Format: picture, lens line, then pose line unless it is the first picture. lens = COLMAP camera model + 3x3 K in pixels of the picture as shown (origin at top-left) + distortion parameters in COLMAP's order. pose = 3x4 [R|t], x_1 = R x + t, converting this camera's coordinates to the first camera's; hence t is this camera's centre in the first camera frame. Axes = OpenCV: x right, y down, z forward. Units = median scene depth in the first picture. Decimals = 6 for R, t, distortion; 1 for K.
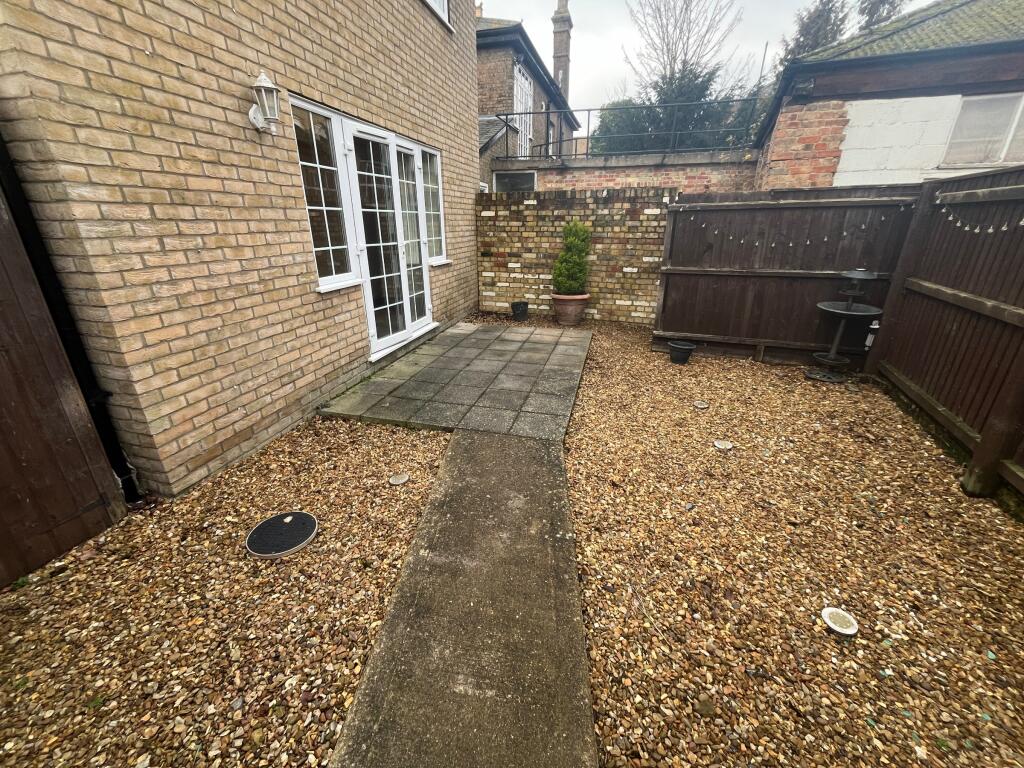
lens RADIAL K [[417.5, 0, 509.5], [0, 417.5, 384.3], [0, 0, 1]] dist [-0.040311, -0.000767]
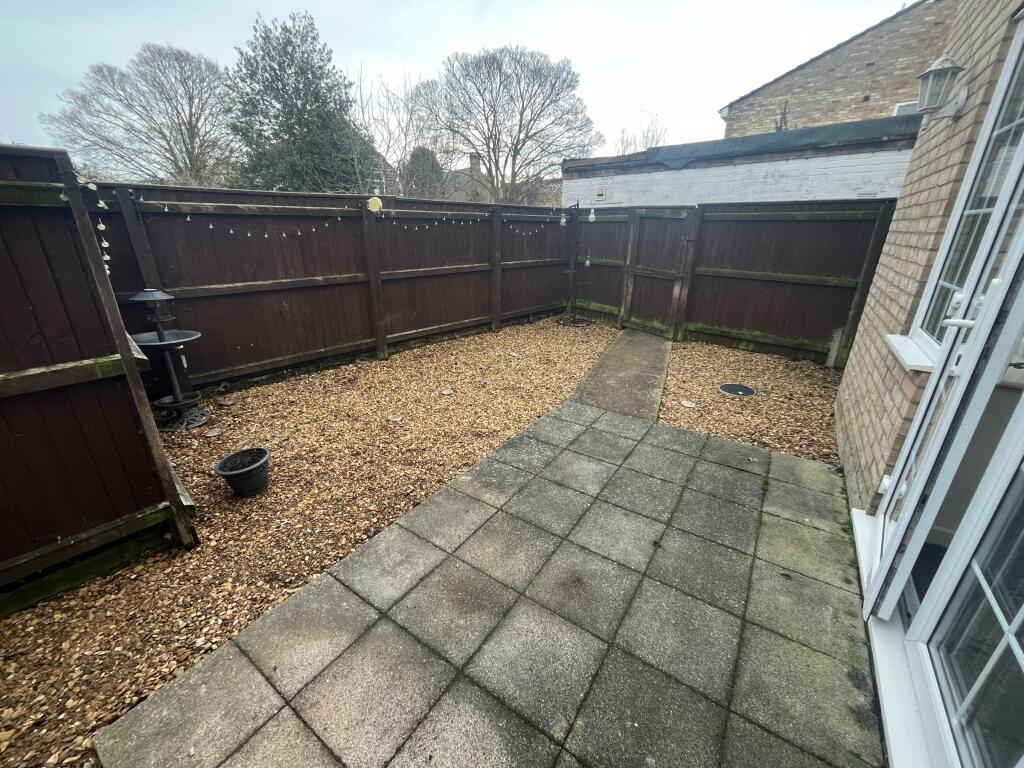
lens RADIAL K [[417.5, 0, 507.3], [0, 417.5, 386.5], [0, 0, 1]] dist [-0.040311, -0.000767]
pose [[-0.942191, -0.112260, 0.315712, -0.073870], [0.127528, 0.751161, 0.647684, -0.528724], [-0.309859, 0.650504, -0.693421, 1.351649]]
